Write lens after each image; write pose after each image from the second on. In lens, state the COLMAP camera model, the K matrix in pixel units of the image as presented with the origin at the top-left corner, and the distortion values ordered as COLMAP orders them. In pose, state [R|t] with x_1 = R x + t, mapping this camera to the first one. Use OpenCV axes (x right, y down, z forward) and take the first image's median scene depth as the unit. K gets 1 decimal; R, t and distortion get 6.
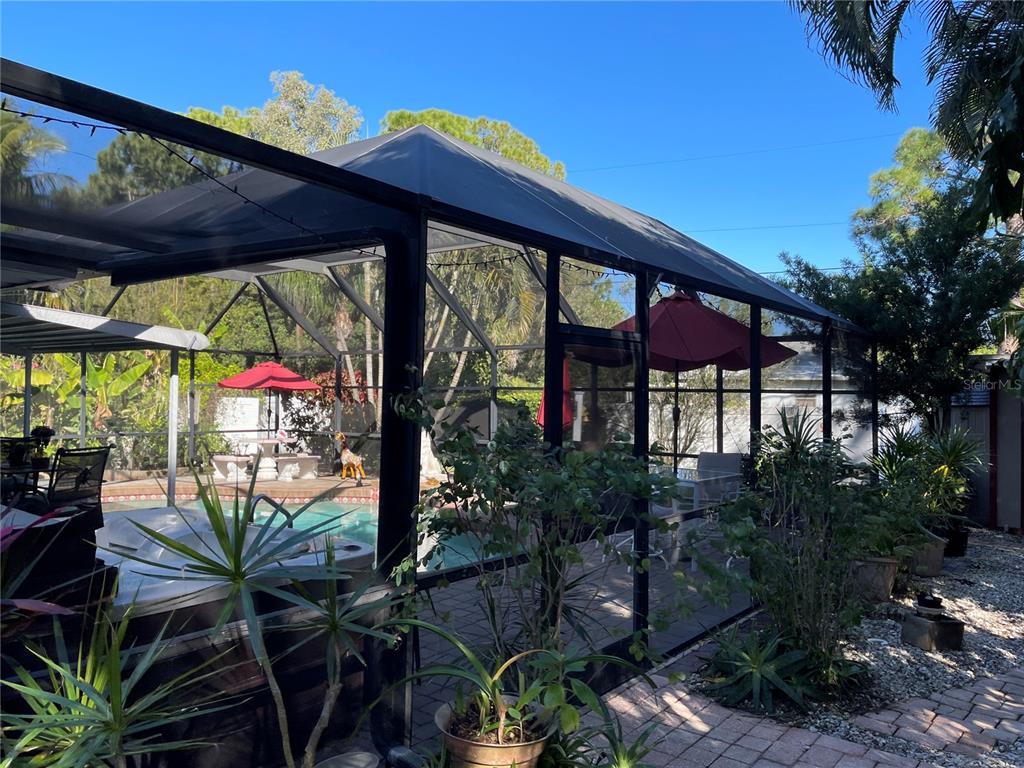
lens RADIAL K [[776.7, 0, 512.0], [0, 776.7, 384.0], [0, 0, 1]] dist [0.091924, -0.123290]
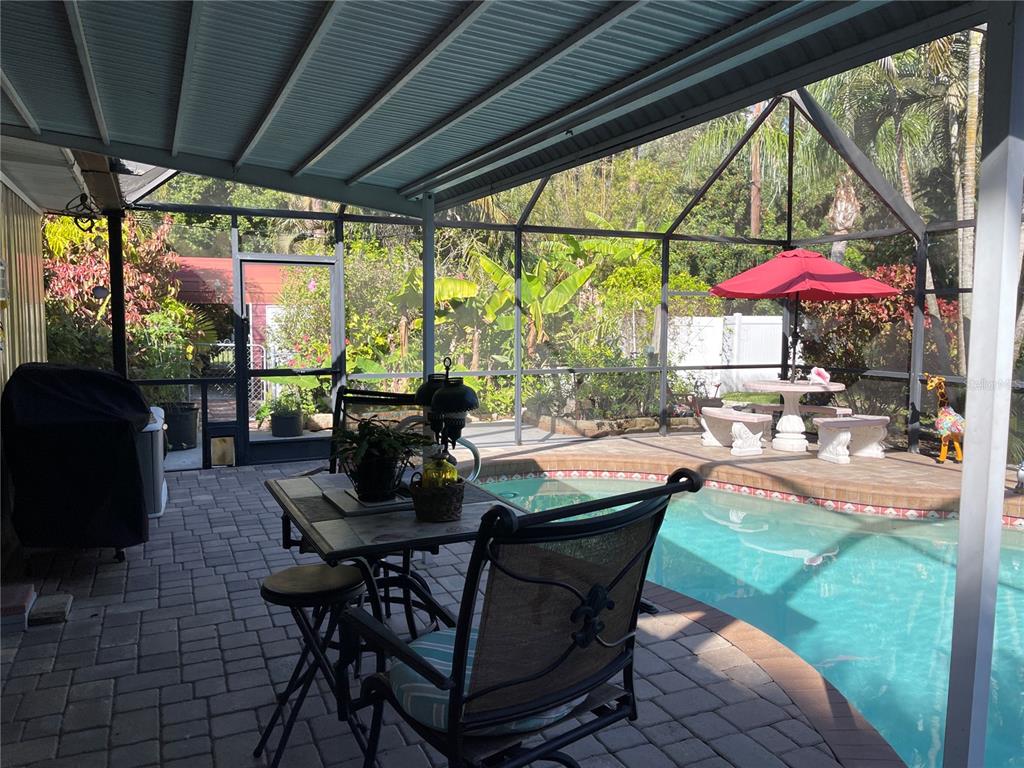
lens RADIAL K [[807.0, 0, 512.0], [0, 807.0, 384.0], [0, 0, 1]] dist [0.047431, -0.000961]
pose [[0.882790, 0.032259, -0.468659, -0.207812], [0.011701, 0.995820, 0.090586, 0.013428], [0.469622, -0.085453, 0.878722, 0.362147]]
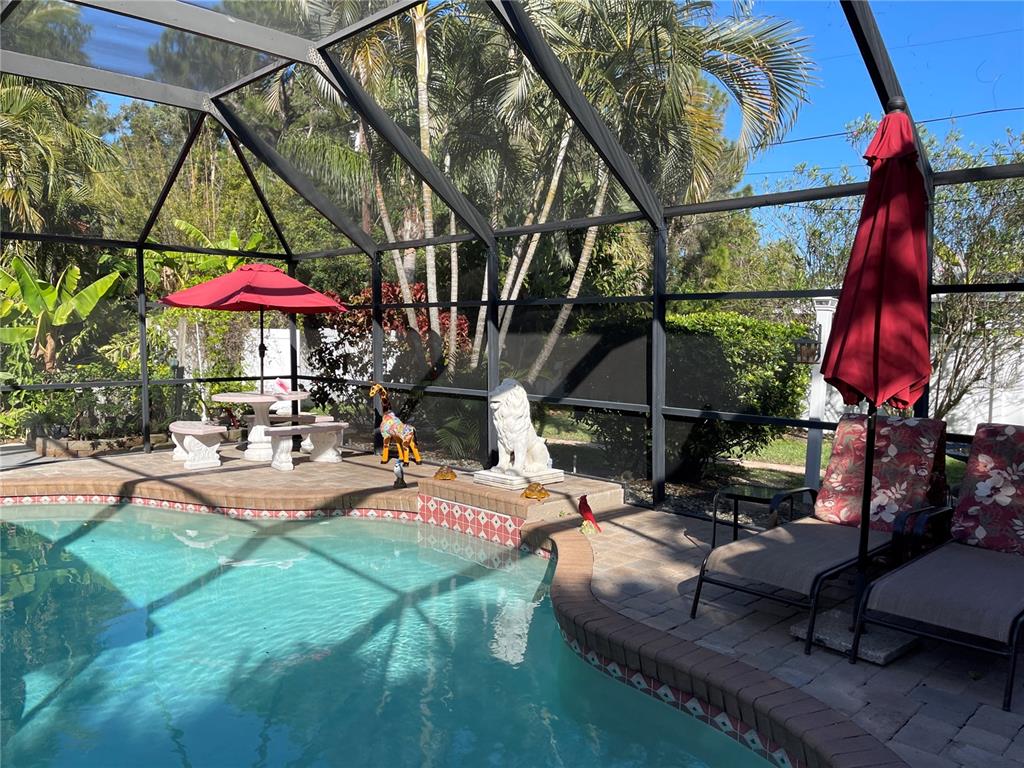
lens RADIAL K [[807.0, 0, 512.0], [0, 807.0, 384.0], [0, 0, 1]] dist [0.047431, -0.000961]
pose [[0.990968, -0.000355, -0.134098, -0.039649], [0.011137, 0.996759, 0.079666, 0.015665], [0.133635, -0.080440, 0.987761, 0.409361]]
